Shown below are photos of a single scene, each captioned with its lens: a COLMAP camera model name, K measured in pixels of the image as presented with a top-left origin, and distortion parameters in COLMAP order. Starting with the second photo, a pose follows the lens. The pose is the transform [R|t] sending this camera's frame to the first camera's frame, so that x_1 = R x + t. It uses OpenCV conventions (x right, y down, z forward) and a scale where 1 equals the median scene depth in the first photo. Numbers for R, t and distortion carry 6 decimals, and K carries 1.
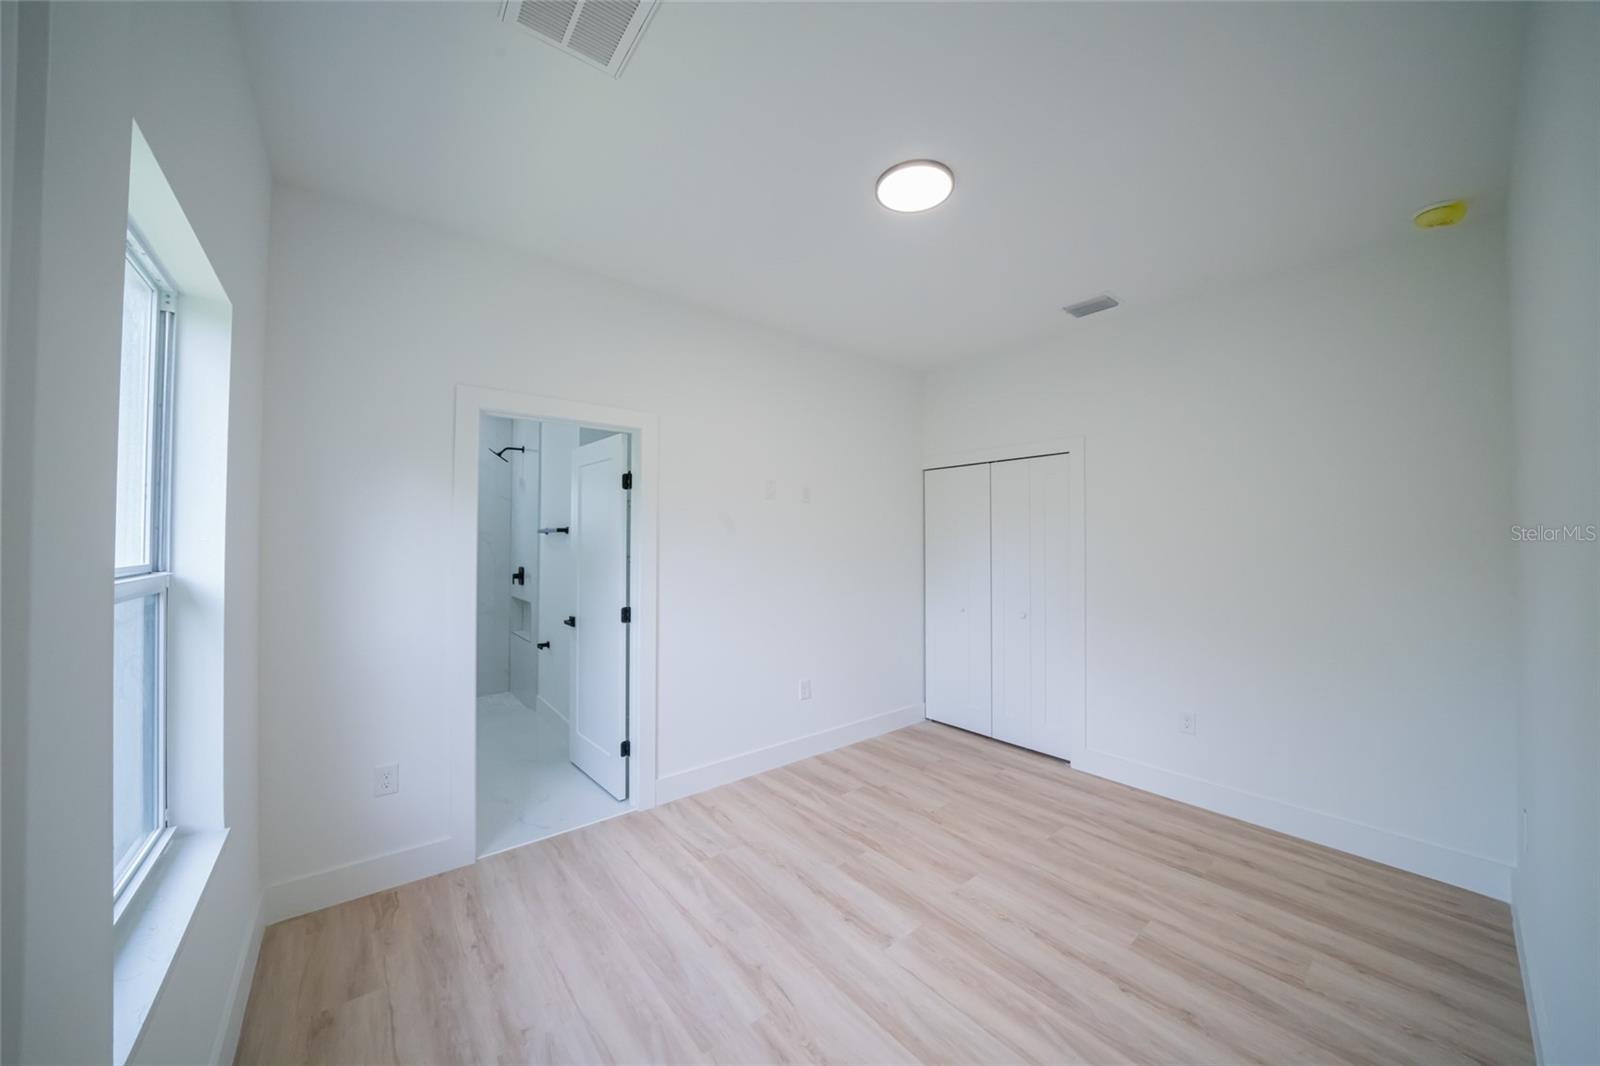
lens RADIAL K [[556.2, 0, 804.7], [0, 556.2, 534.3], [0, 0, 1]] dist [-0.022544, 0.000437]
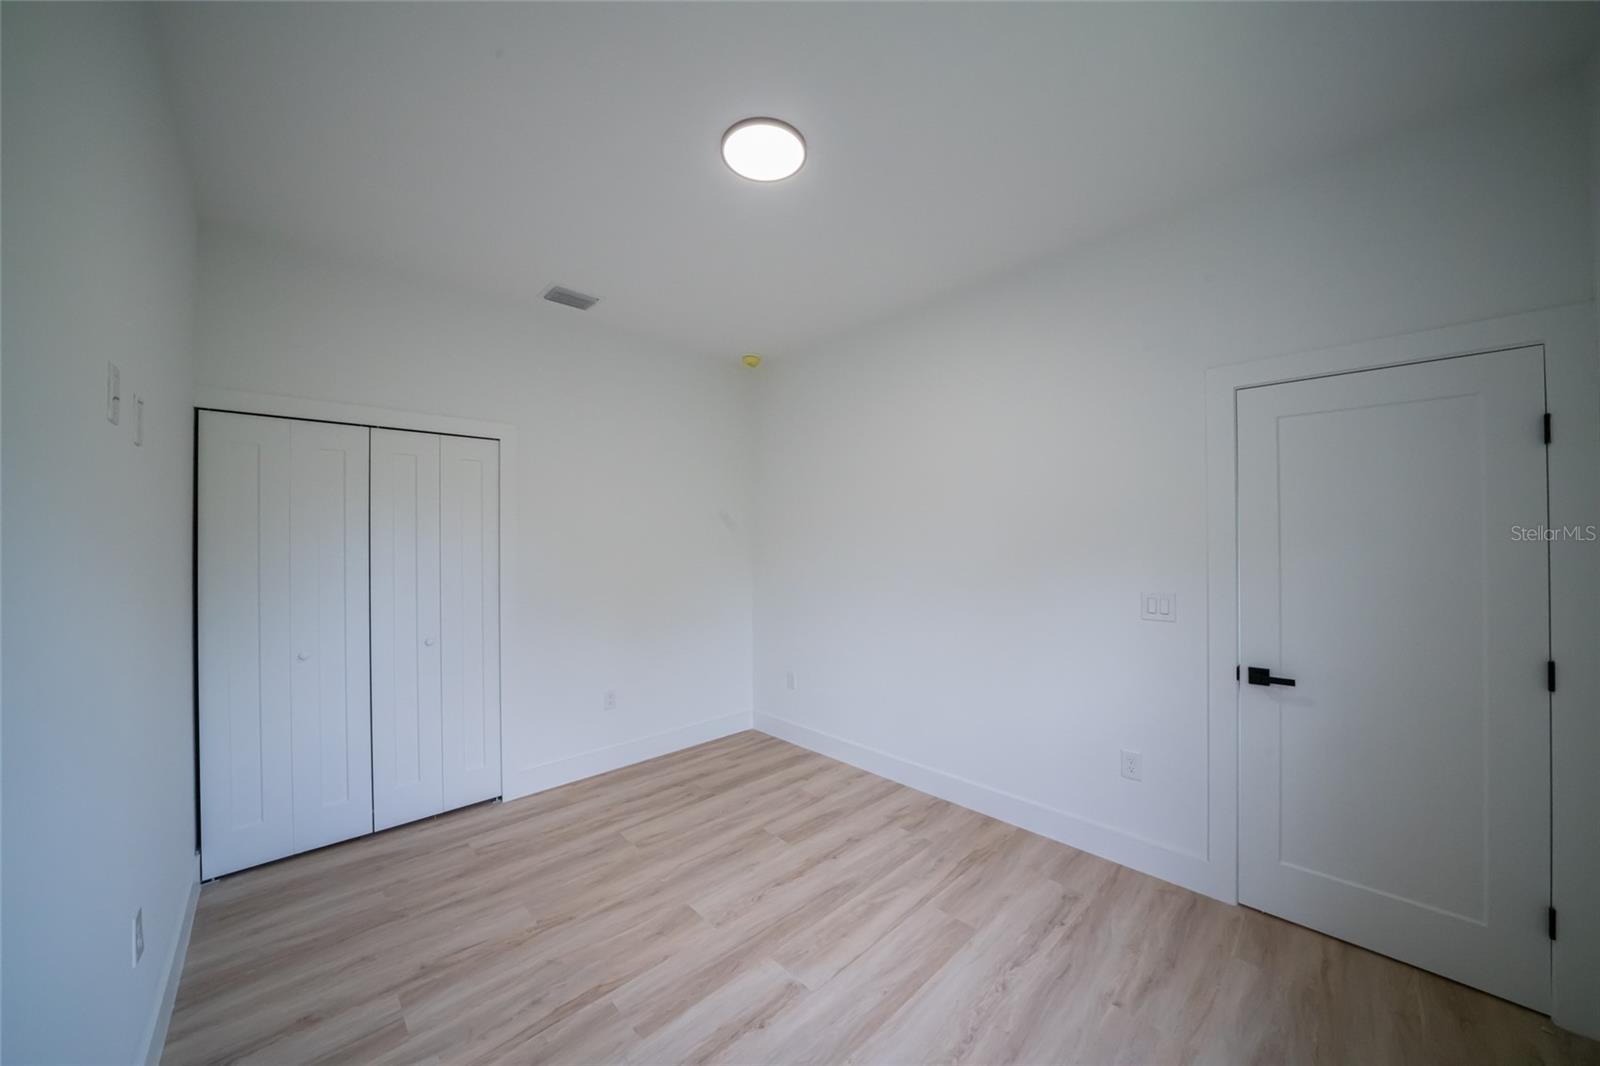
lens RADIAL K [[556.2, 0, 802.2], [0, 556.2, 532.0], [0, 0, 1]] dist [-0.022544, 0.000437]
pose [[-0.076229, 0.011487, 0.997024, -0.536506], [-0.003558, 0.999924, -0.011792, 0.006991], [-0.997084, -0.004446, -0.076182, 0.761237]]
